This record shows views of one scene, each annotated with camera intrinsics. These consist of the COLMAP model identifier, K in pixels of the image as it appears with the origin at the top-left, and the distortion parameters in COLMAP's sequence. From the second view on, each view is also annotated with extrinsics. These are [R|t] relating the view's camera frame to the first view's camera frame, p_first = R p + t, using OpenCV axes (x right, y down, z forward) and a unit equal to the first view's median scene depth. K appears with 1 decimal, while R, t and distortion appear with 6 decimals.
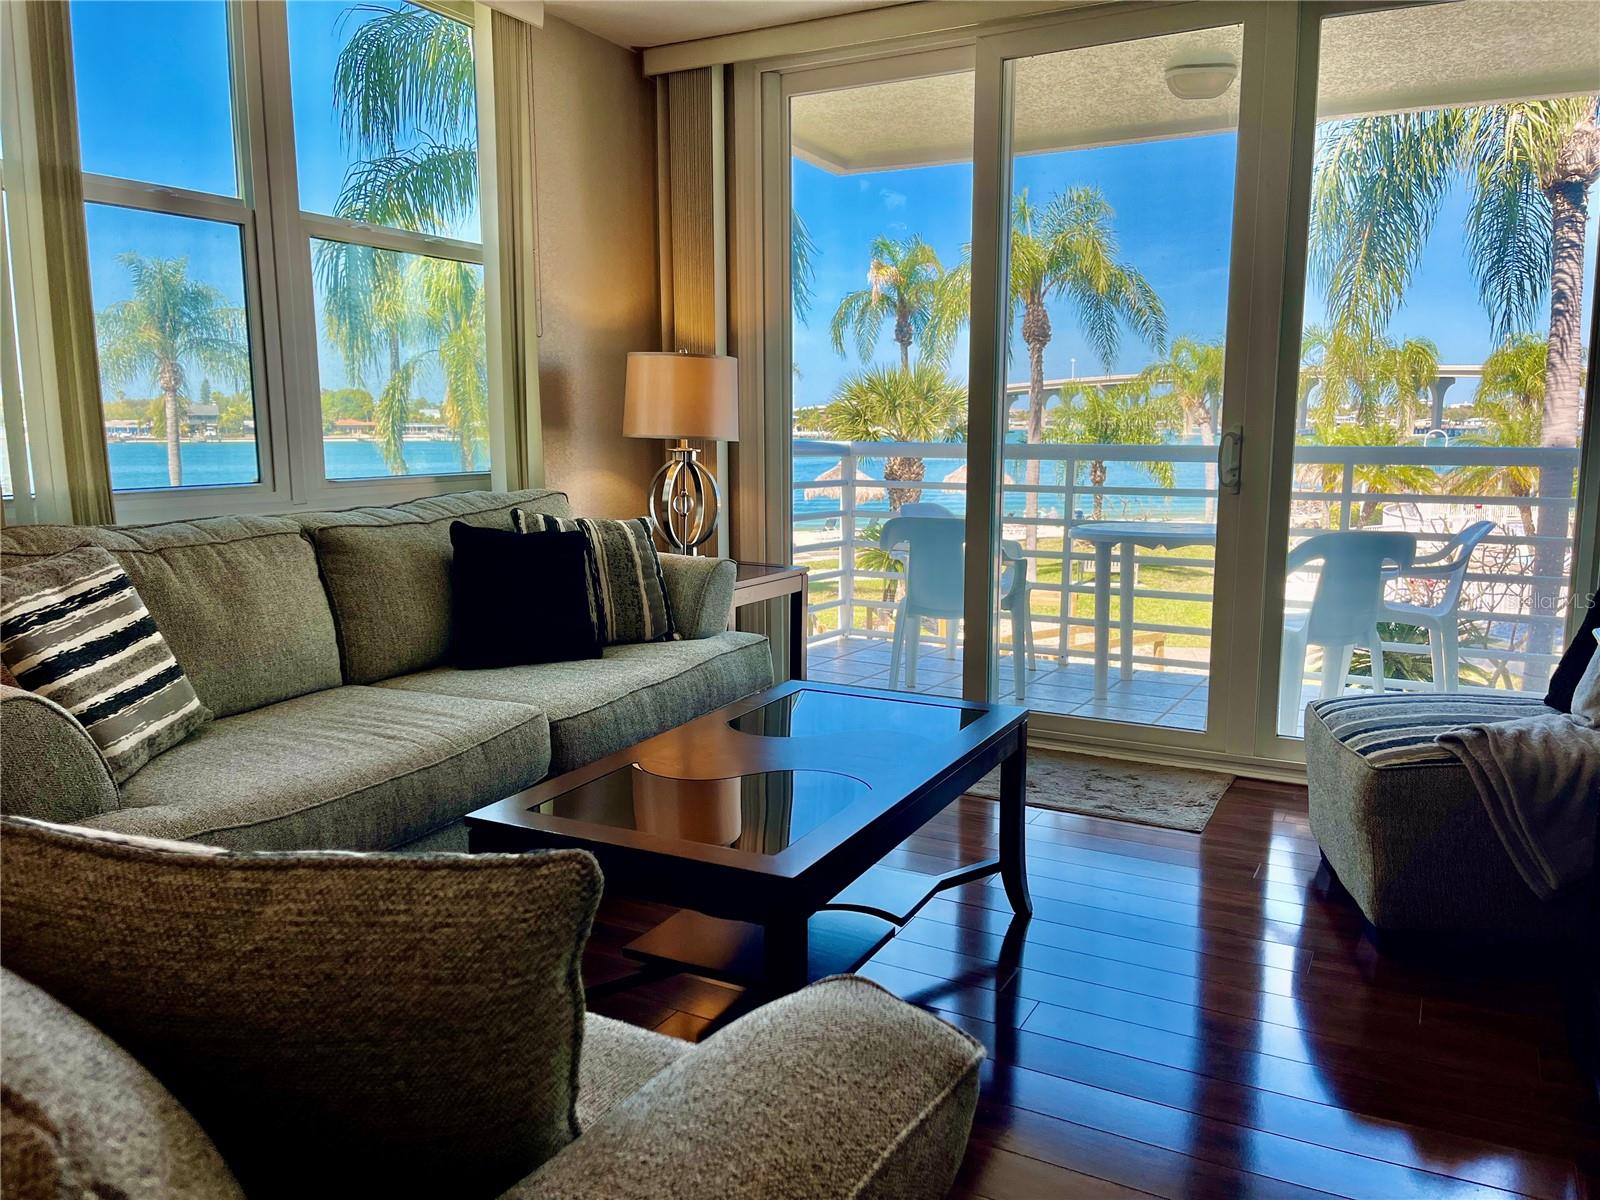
lens RADIAL K [[1209.5, 0, 790.0], [0, 1209.5, 598.1], [0, 0, 1]] dist [0.090532, -0.125148]
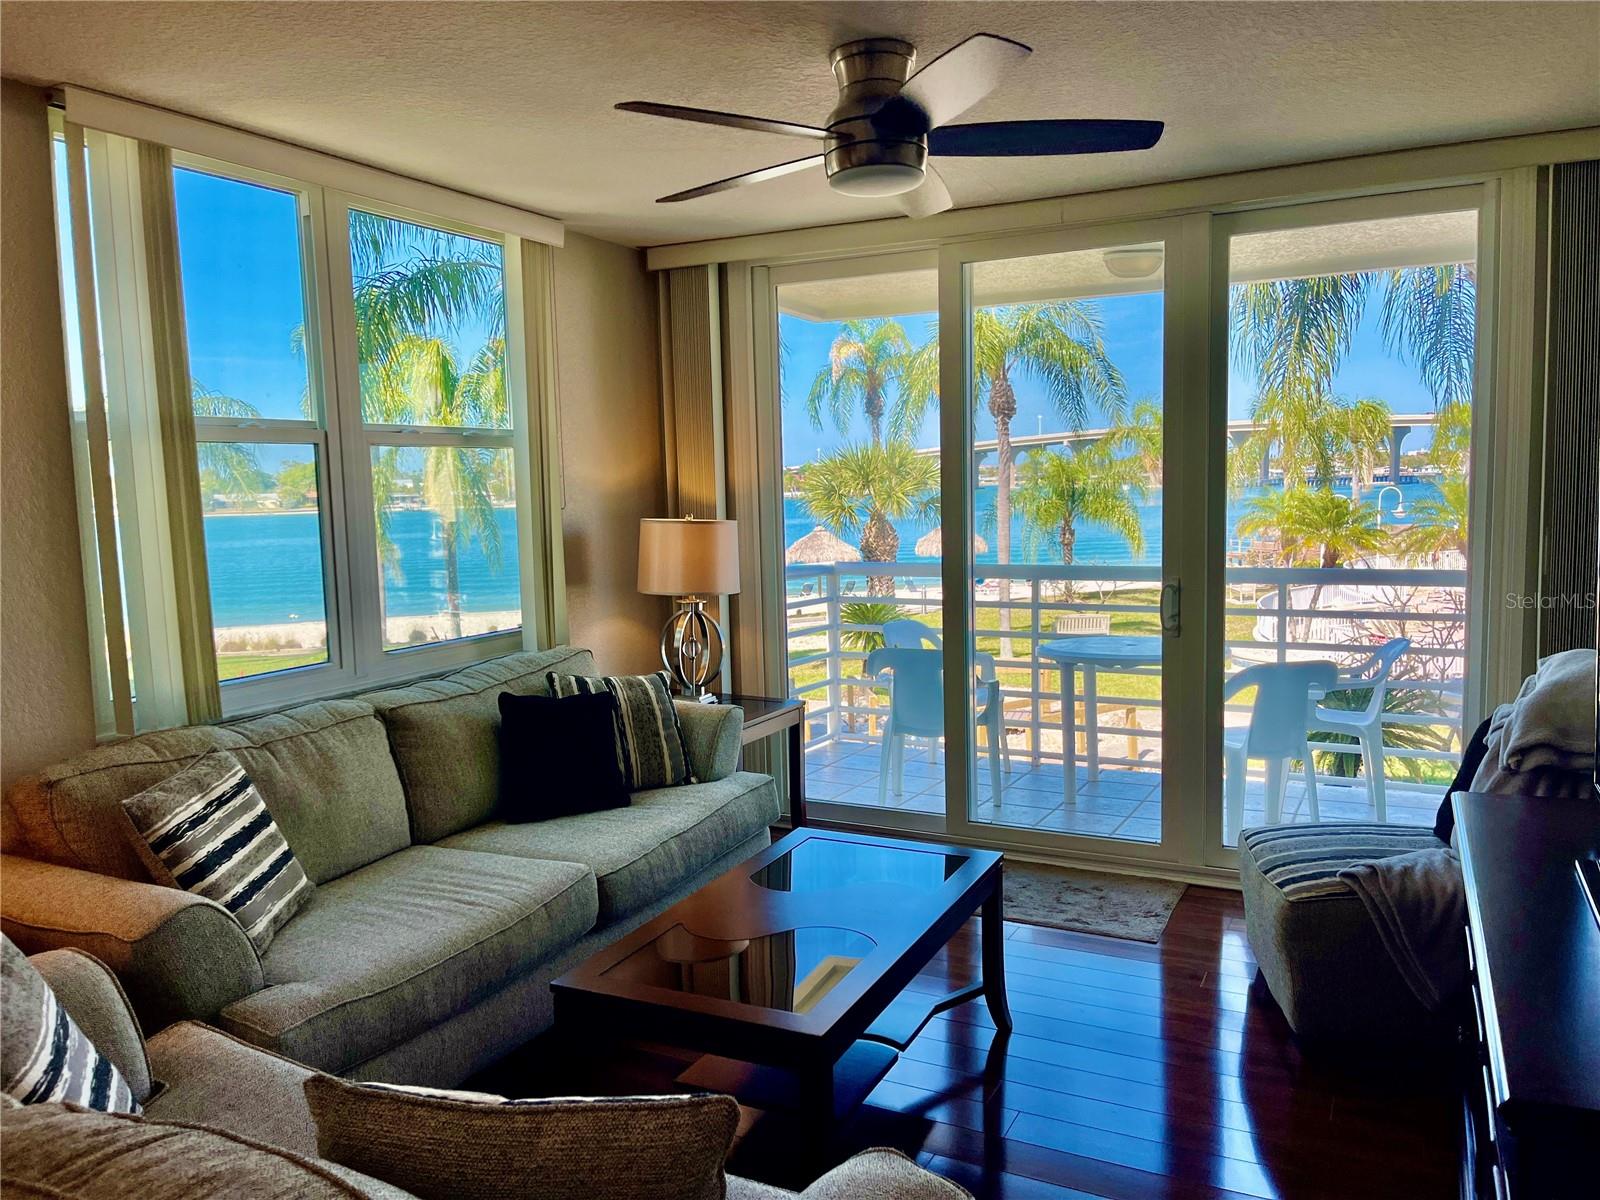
lens RADIAL K [[1210.0, 0, 800.0], [0, 1210.0, 600.0], [0, 0, 1]] dist [0.089171, -0.128236]
pose [[0.999284, -0.025188, 0.028240, -0.022331], [0.026471, 0.998590, -0.046015, -0.083166], [-0.027041, 0.046730, 0.998541, -0.149219]]
